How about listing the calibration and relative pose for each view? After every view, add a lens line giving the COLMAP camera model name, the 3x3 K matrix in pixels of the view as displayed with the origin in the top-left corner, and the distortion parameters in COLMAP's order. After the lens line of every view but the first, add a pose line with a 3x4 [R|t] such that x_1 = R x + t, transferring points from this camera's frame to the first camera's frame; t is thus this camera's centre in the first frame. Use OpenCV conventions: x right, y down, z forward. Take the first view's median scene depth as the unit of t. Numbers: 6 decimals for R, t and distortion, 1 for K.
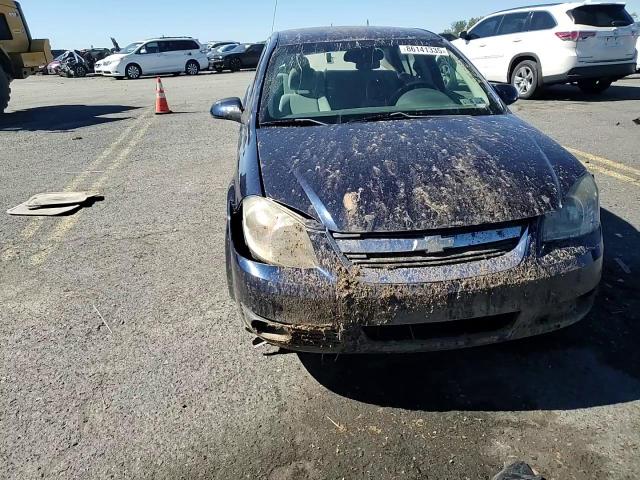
lens RADIAL K [[490.0, 0, 315.2], [0, 490.0, 240.4], [0, 0, 1]] dist [0.051588, -0.032343]
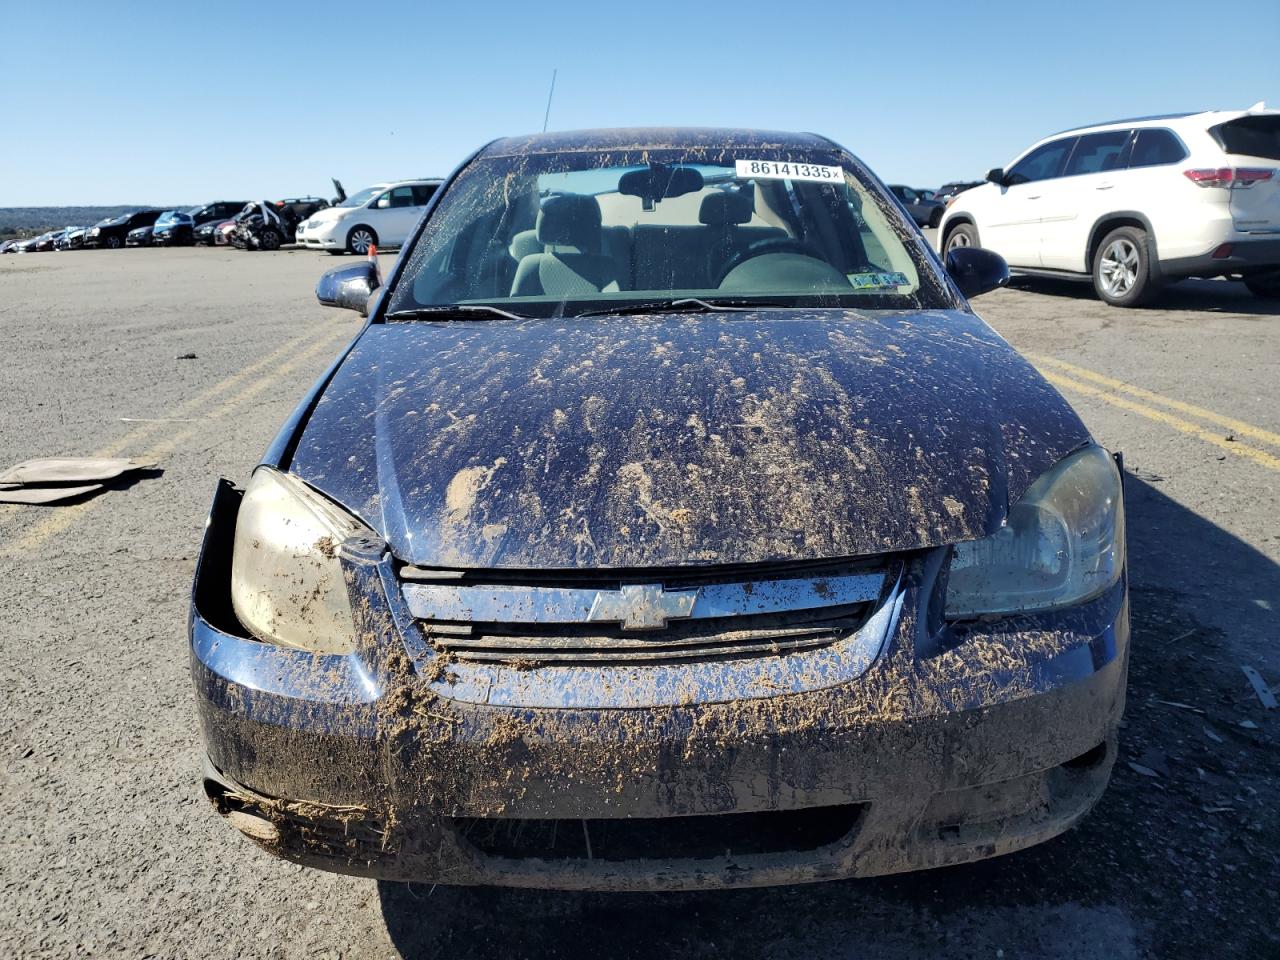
lens RADIAL K [[979.9, 0, 647.9], [0, 979.9, 471.1], [0, 0, 1]] dist [0.051588, -0.032343]
pose [[0.995235, 0.040685, -0.088607, 0.281469], [-0.050351, 0.992685, -0.109737, -0.013396], [0.083494, 0.113676, 0.990003, 0.204005]]
